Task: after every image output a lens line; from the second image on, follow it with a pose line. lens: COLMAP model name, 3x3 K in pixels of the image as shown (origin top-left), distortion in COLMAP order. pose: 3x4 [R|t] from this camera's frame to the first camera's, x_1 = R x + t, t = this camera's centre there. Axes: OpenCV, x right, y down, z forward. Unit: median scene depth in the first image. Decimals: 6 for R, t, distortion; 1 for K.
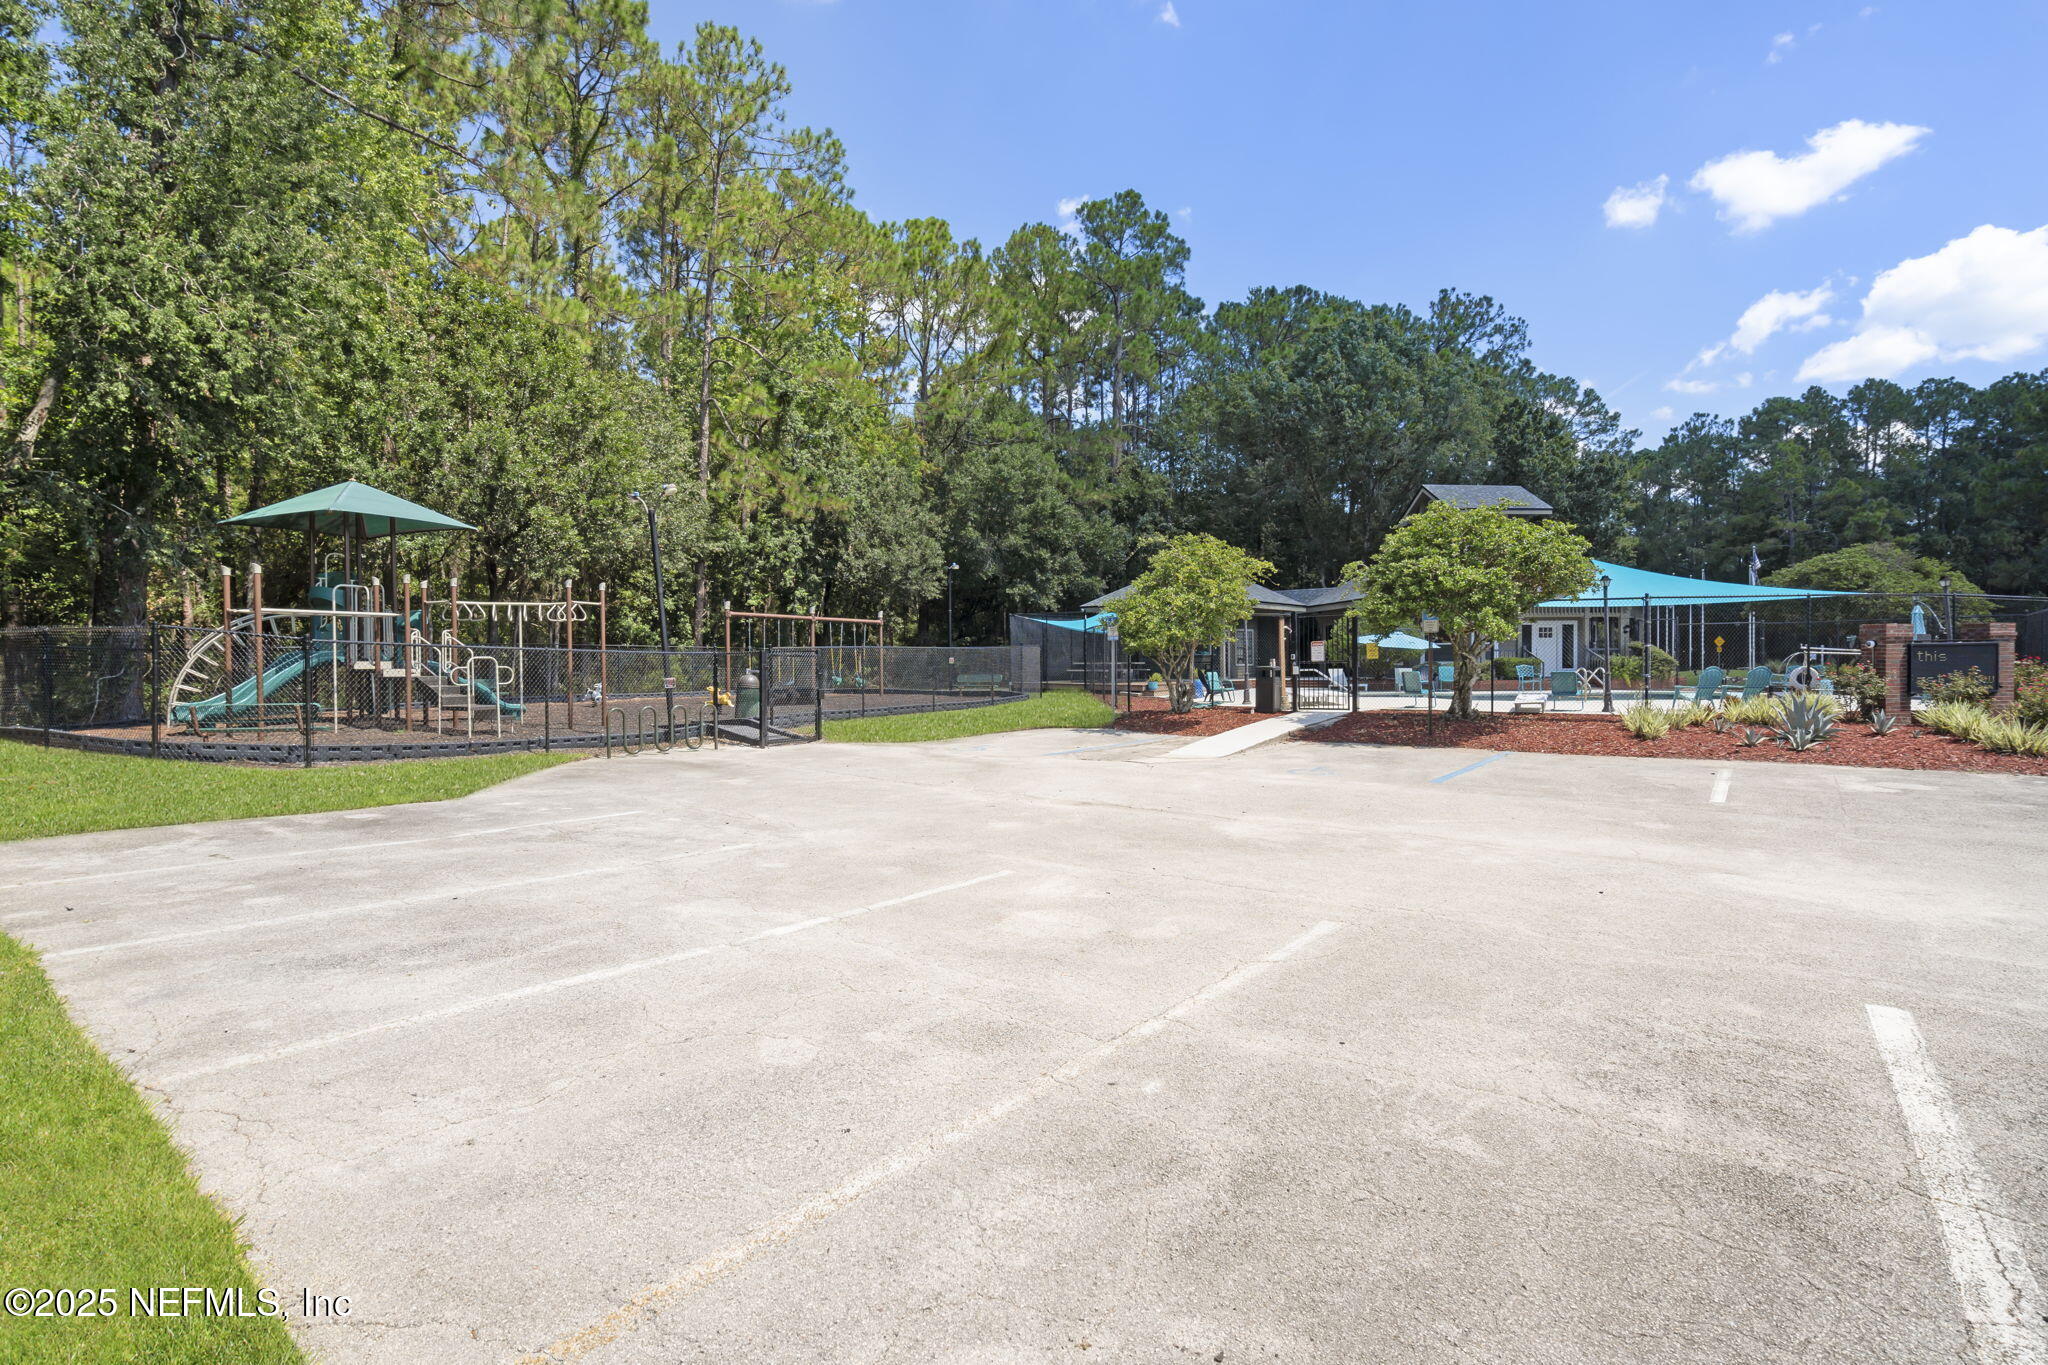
lens RADIAL K [[996.0, 0, 1029.0], [0, 996.0, 658.6], [0, 0, 1]] dist [0.000164, -0.000021]
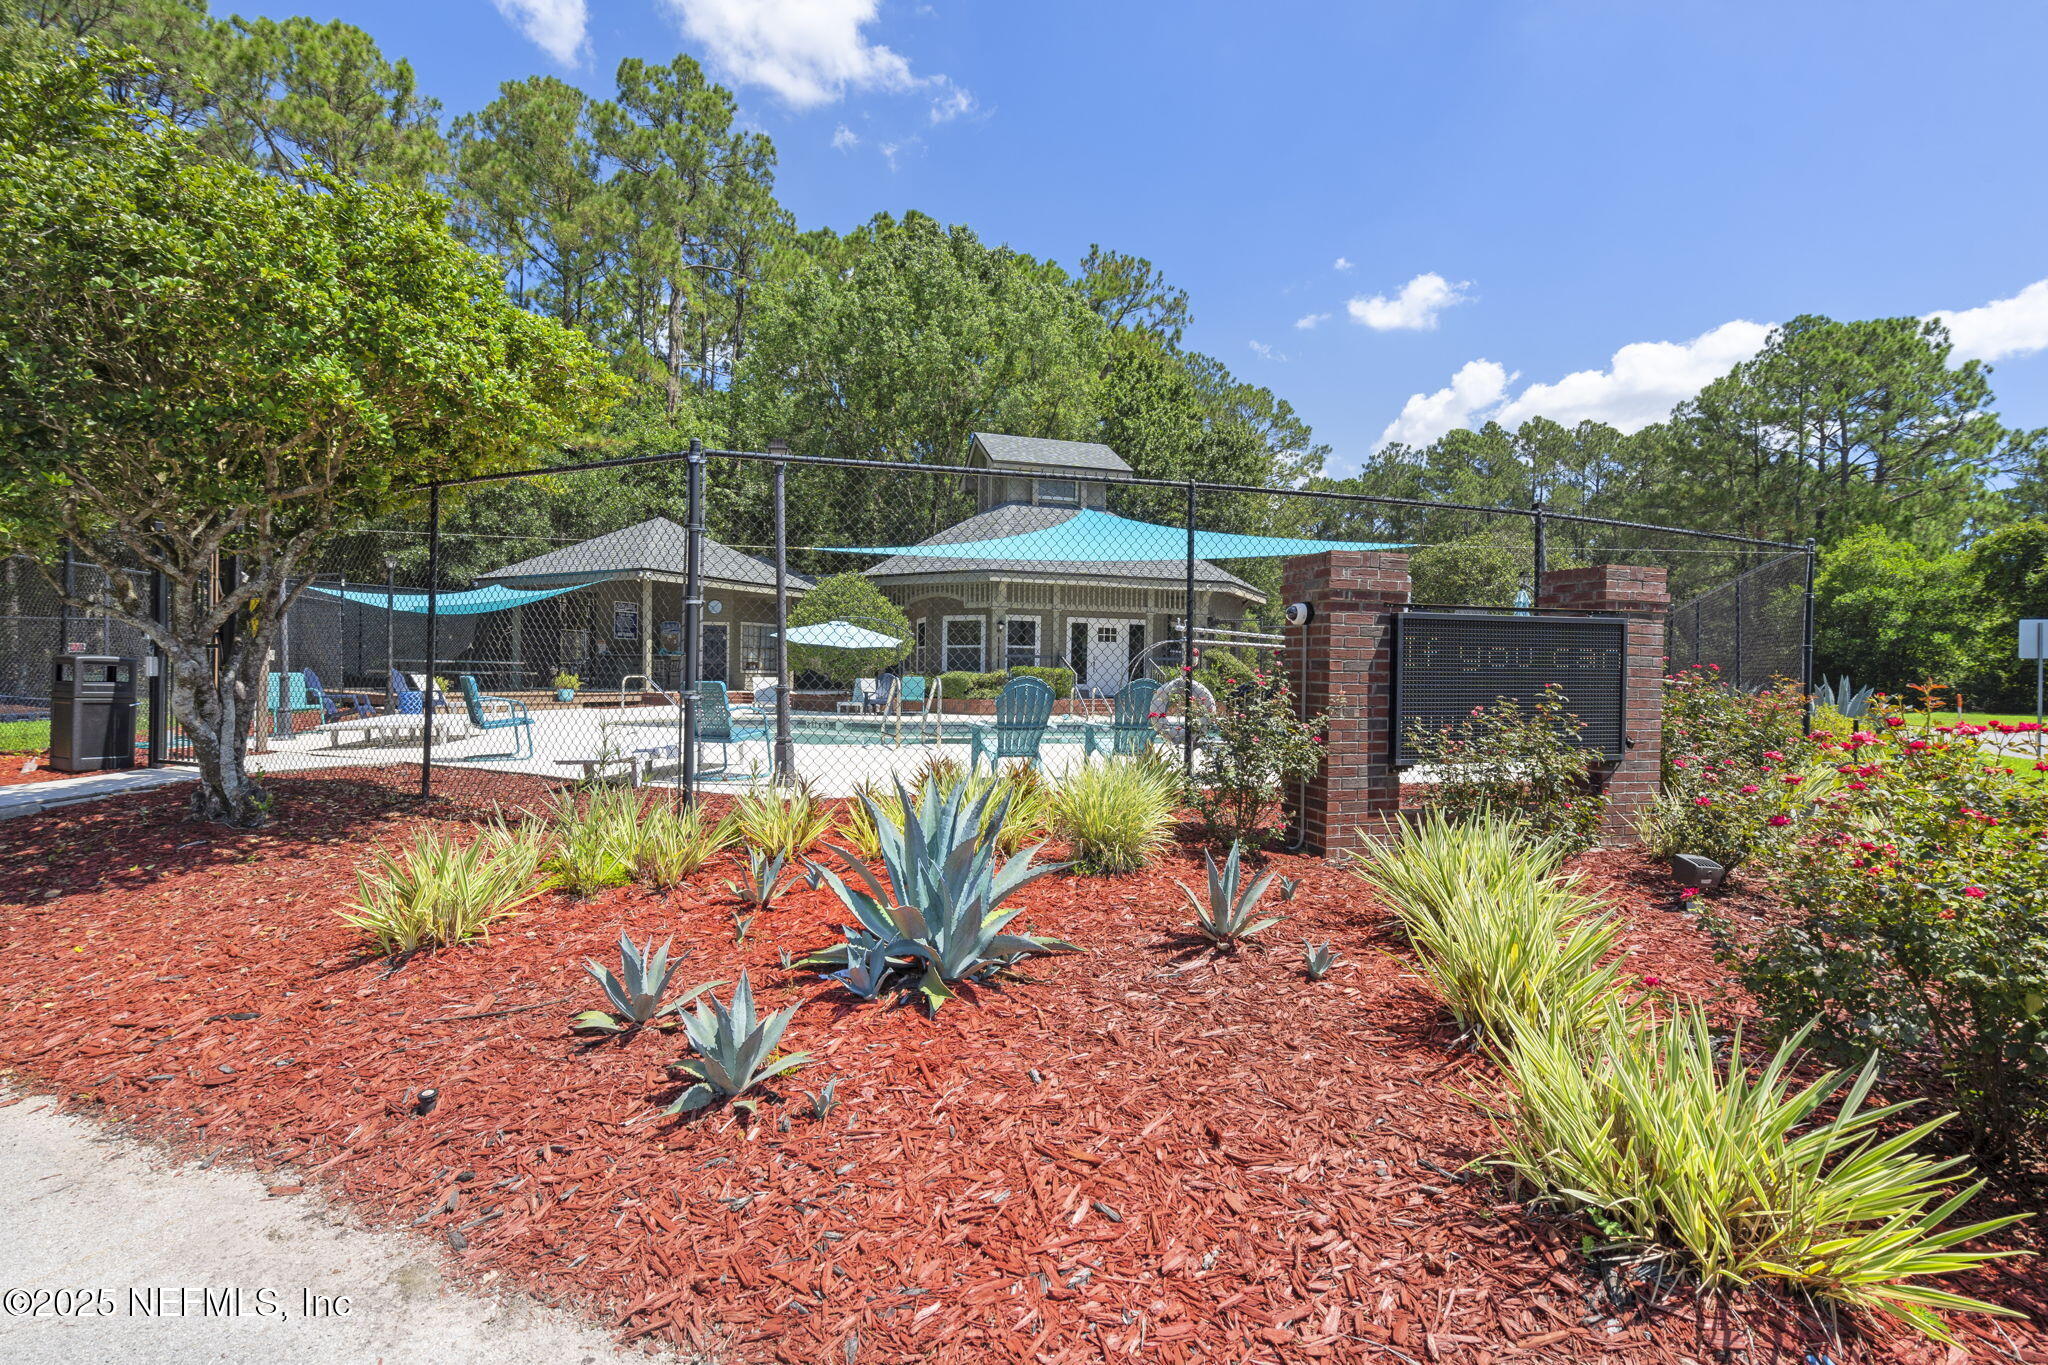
lens RADIAL K [[969.0, 0, 1024.9], [0, 969.0, 674.9], [0, 0, 1]] dist [-0.000767, 0.000381]
pose [[0.978223, 0.019664, 0.206621, 0.257008], [-0.019902, 0.999802, -0.000926, 0.002977], [-0.206598, -0.003207, 0.978421, 0.262007]]
